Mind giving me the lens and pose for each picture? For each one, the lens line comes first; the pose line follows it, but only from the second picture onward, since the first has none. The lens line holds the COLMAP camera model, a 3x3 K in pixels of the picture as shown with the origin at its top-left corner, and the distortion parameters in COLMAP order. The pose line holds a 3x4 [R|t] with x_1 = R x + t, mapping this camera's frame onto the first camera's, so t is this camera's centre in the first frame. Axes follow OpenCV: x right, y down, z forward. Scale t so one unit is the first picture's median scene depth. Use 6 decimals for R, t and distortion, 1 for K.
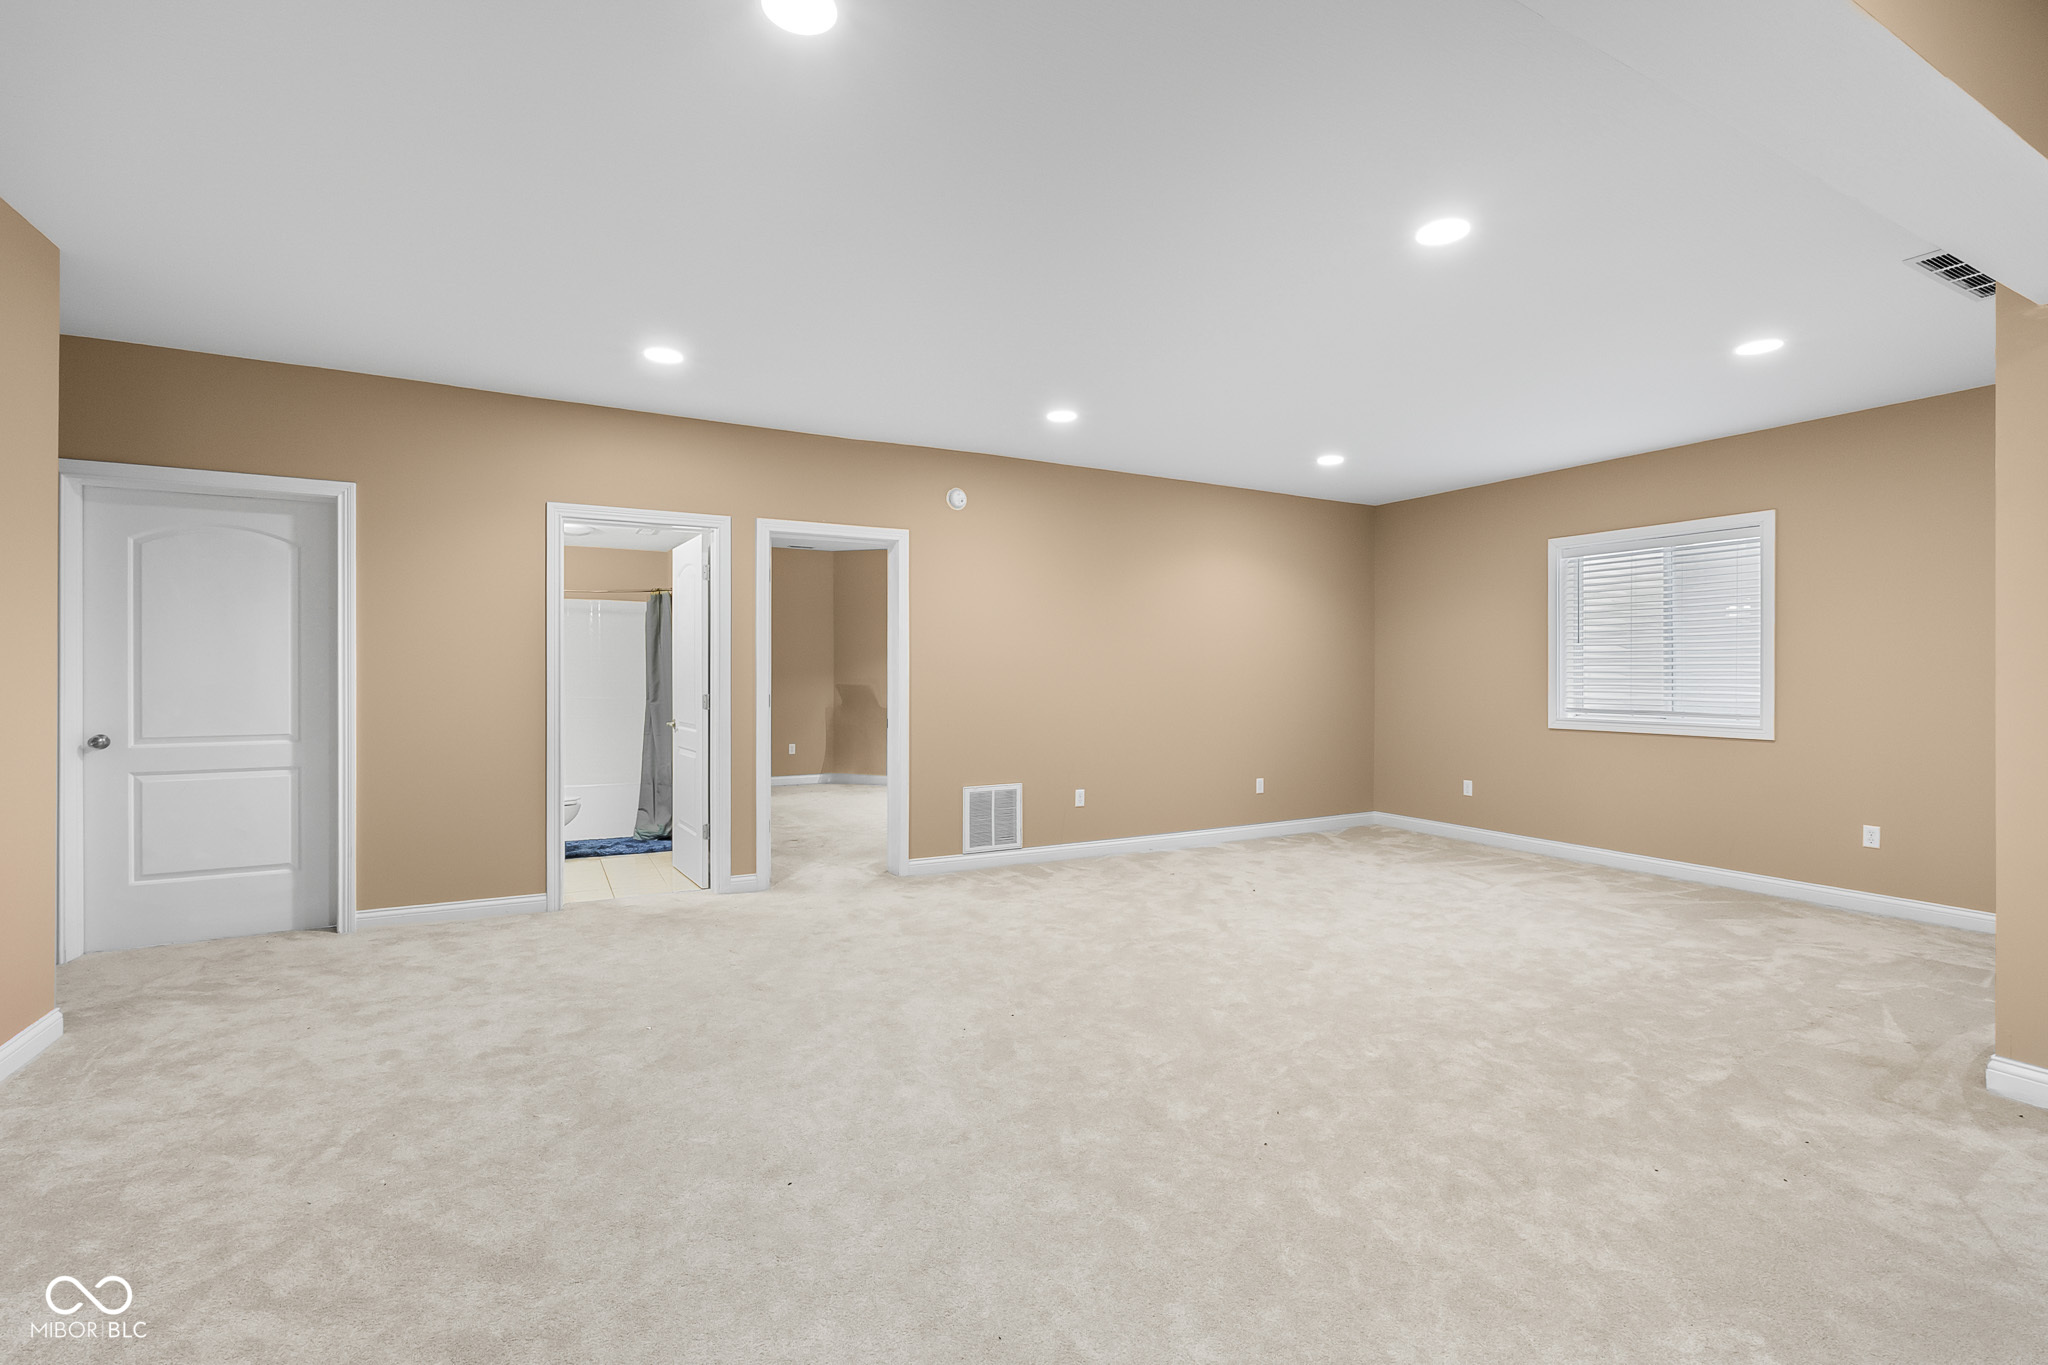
lens RADIAL K [[908.5, 0, 1024.0], [0, 908.5, 682.5], [0, 0, 1]] dist [-0.001368, 0.000374]
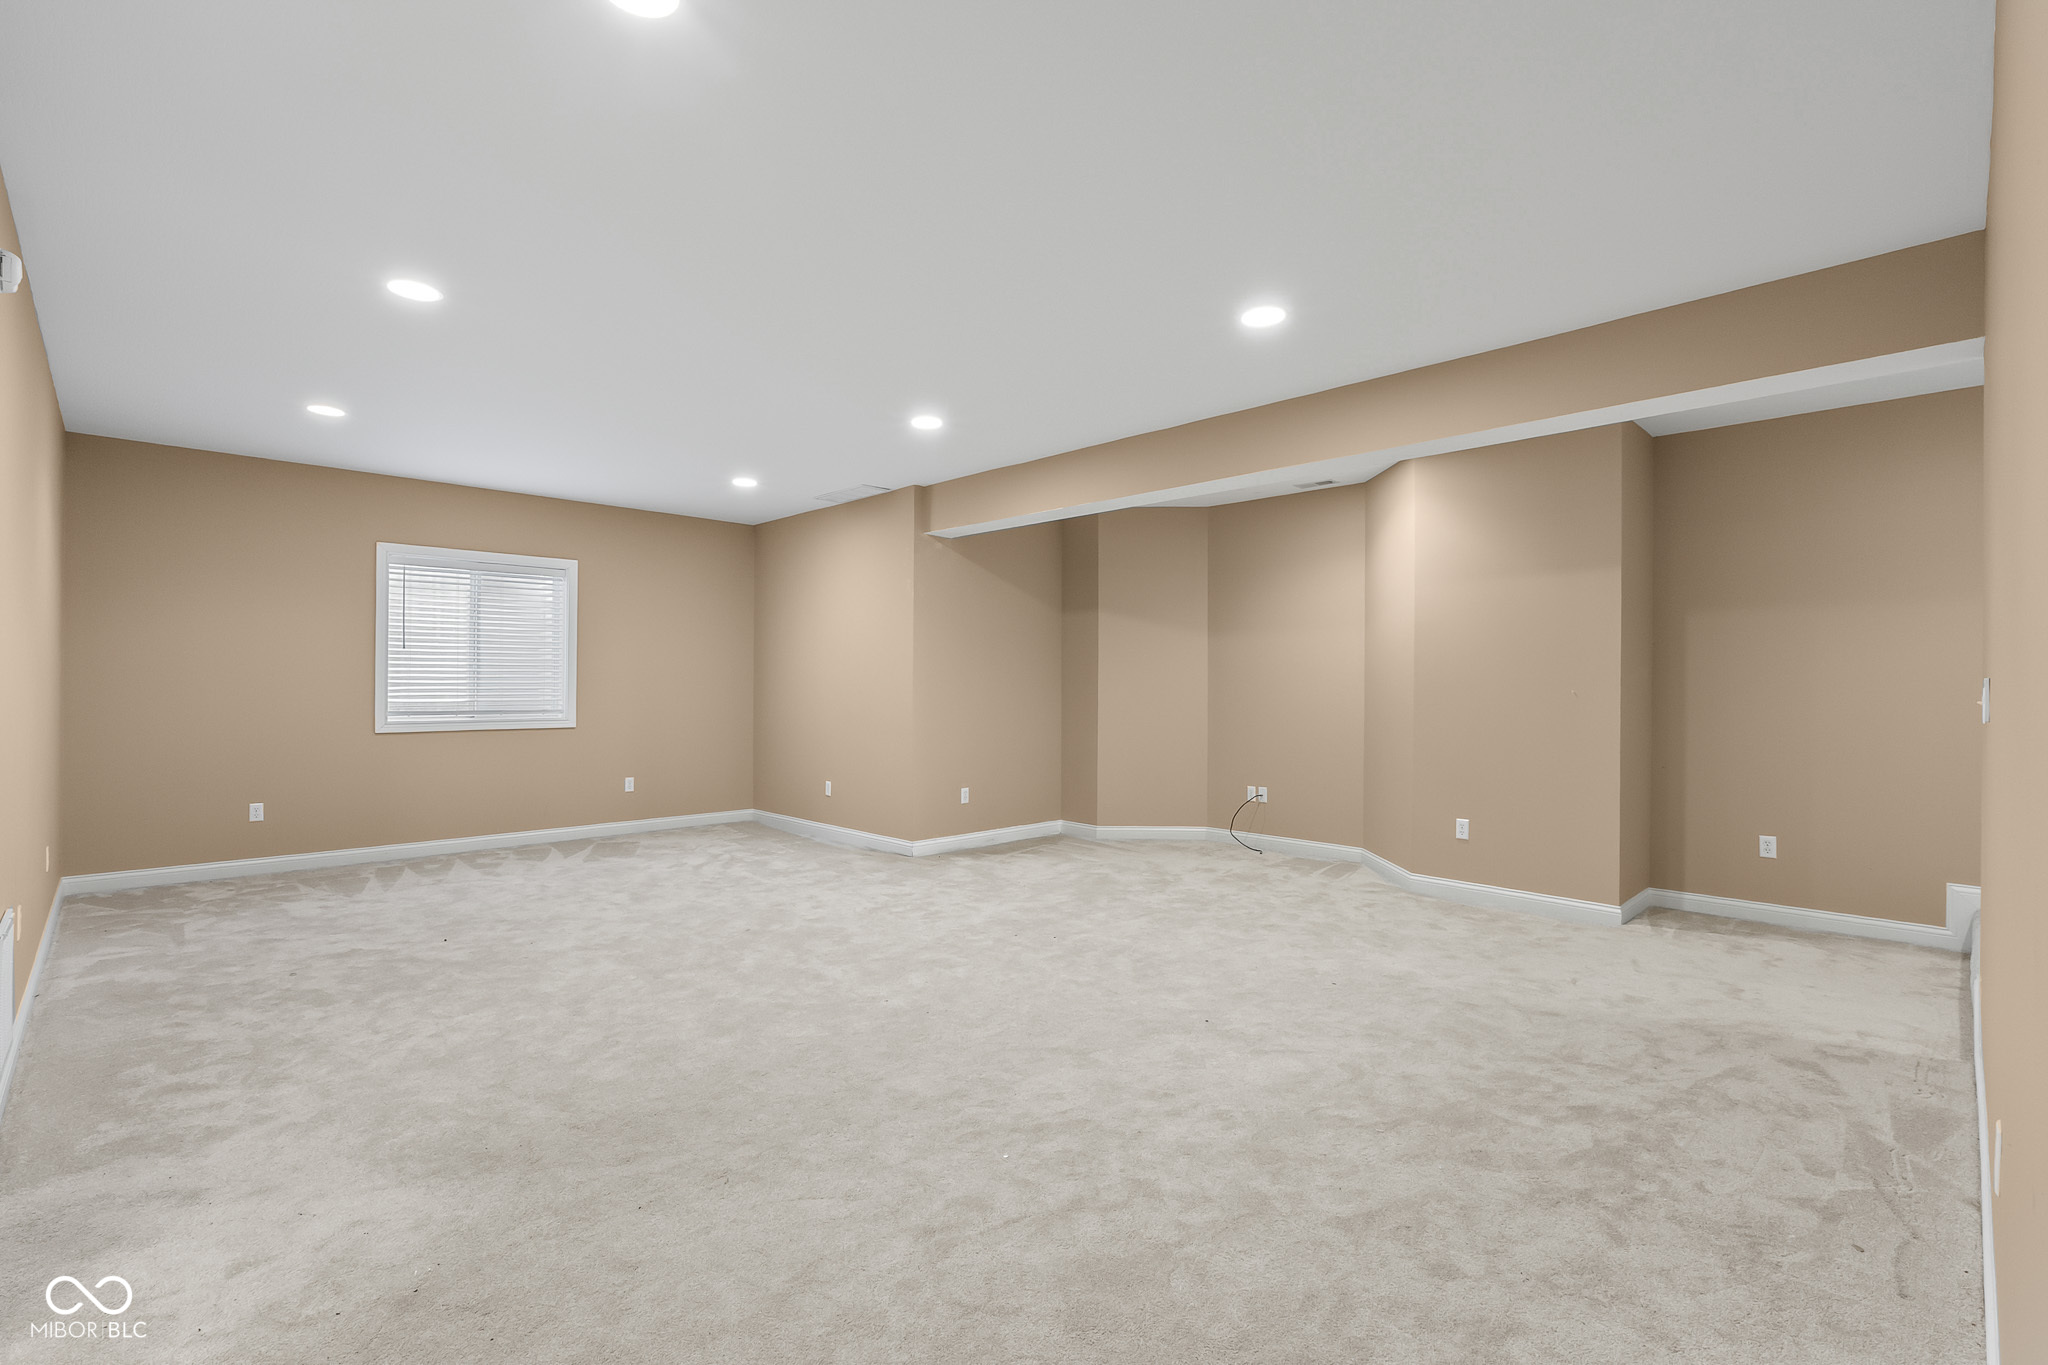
lens RADIAL K [[918.6, 0, 1016.8], [0, 918.6, 696.7], [0, 0, 1]] dist [-0.001066, 0.001060]
pose [[-0.268346, -0.018394, 0.963147, -0.614645], [0.001297, 0.999810, 0.019456, -0.008262], [-0.963322, 0.006470, -0.268272, 0.640830]]
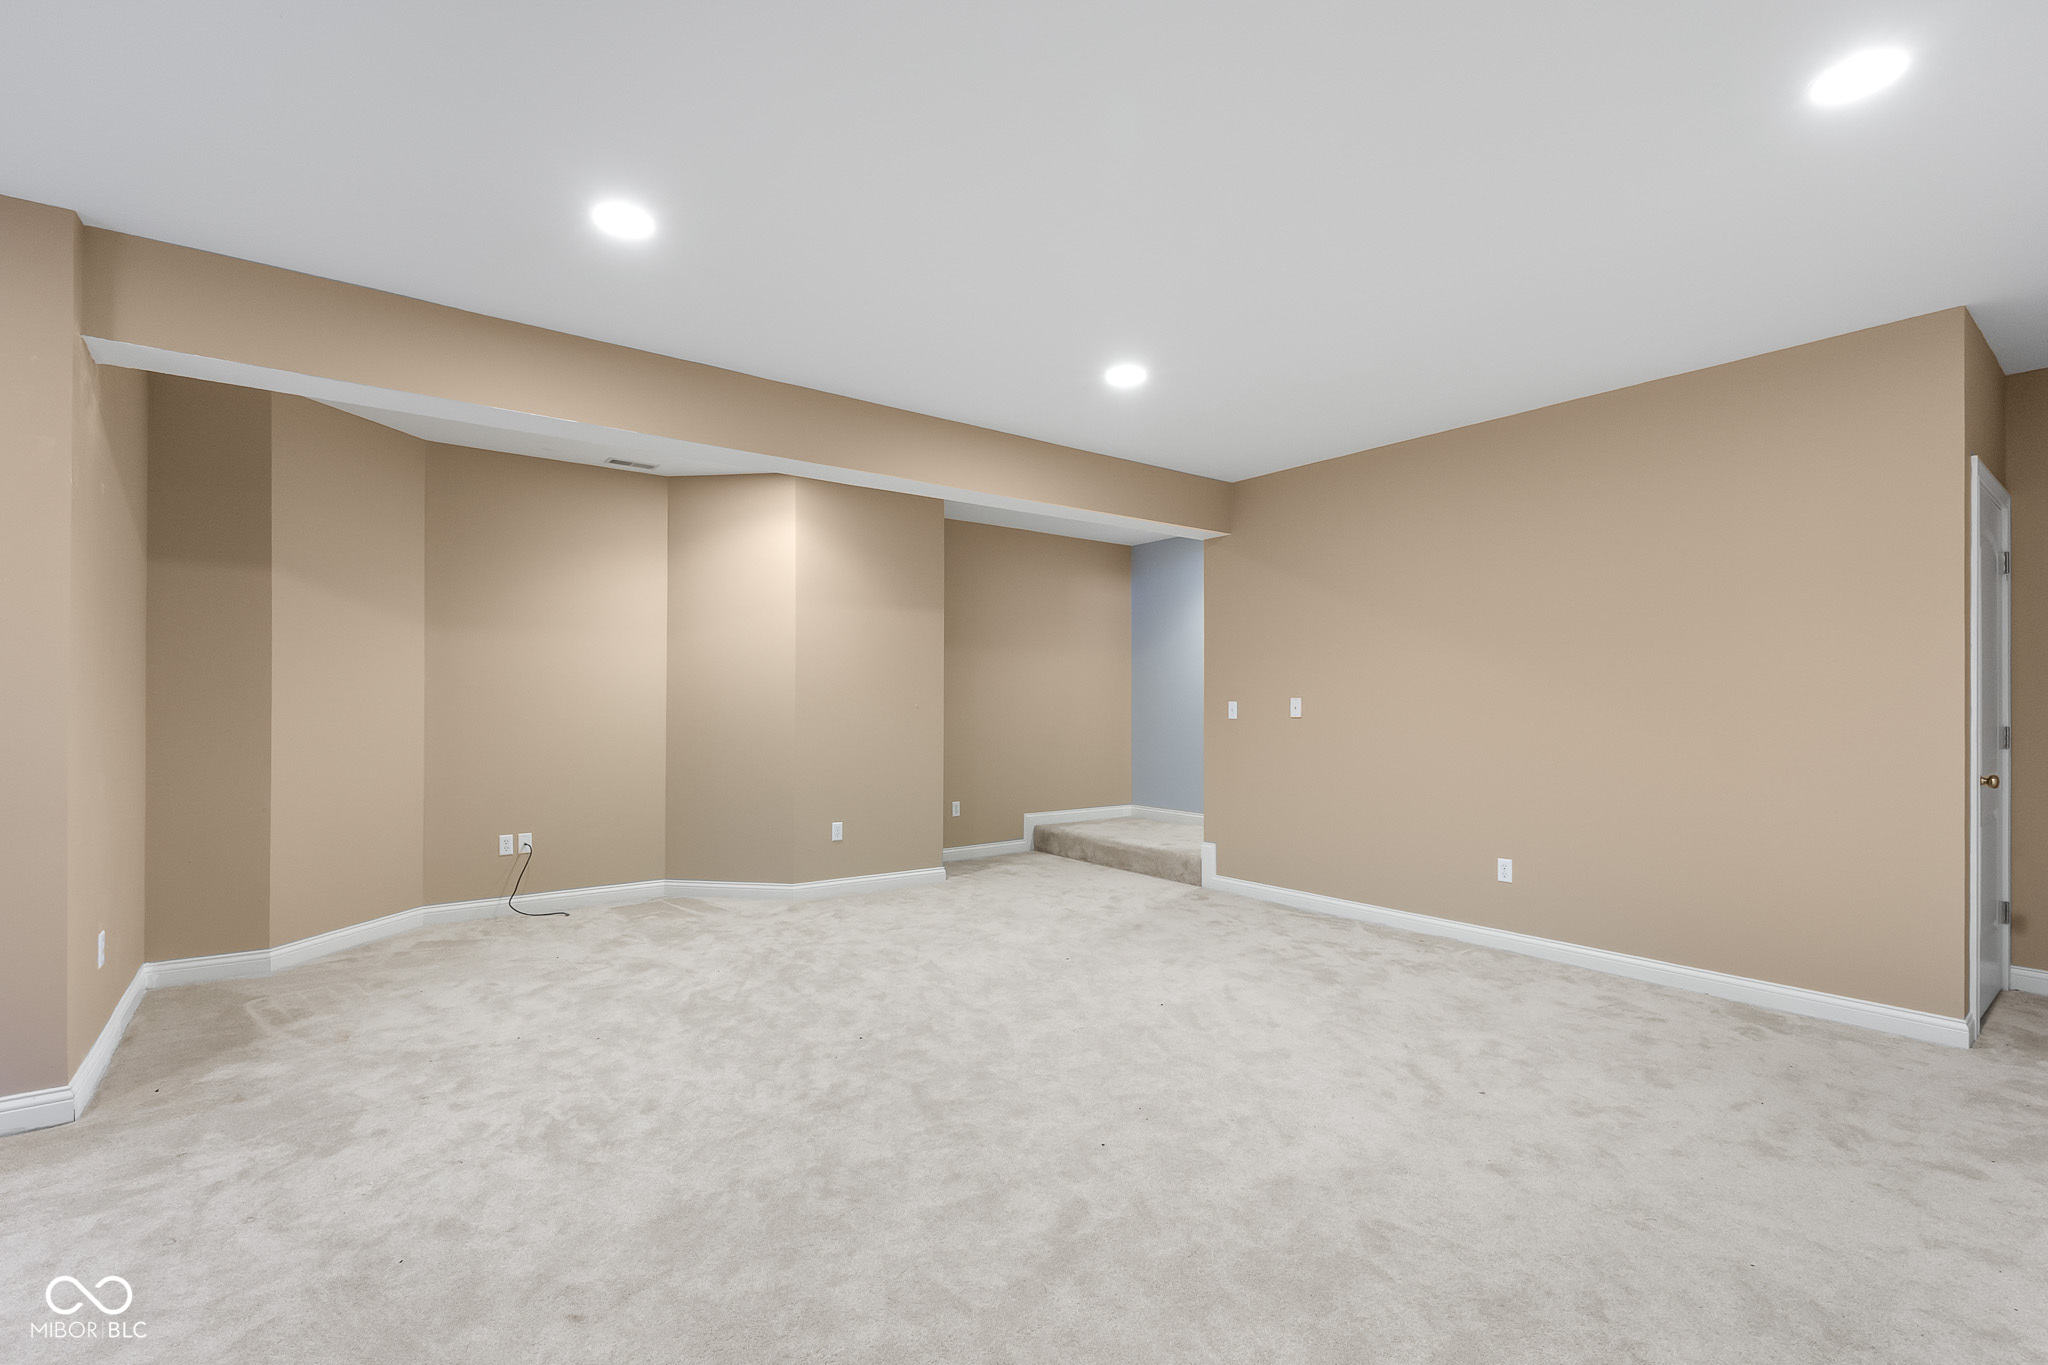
lens RADIAL K [[918.6, 0, 1016.8], [0, 918.6, 696.7], [0, 0, 1]] dist [-0.001066, 0.001060]
pose [[-0.988575, -0.006186, -0.150601, 0.101754], [-0.006279, 0.999980, 0.000143, -0.005177], [0.150597, 0.001087, -0.988595, 0.984468]]
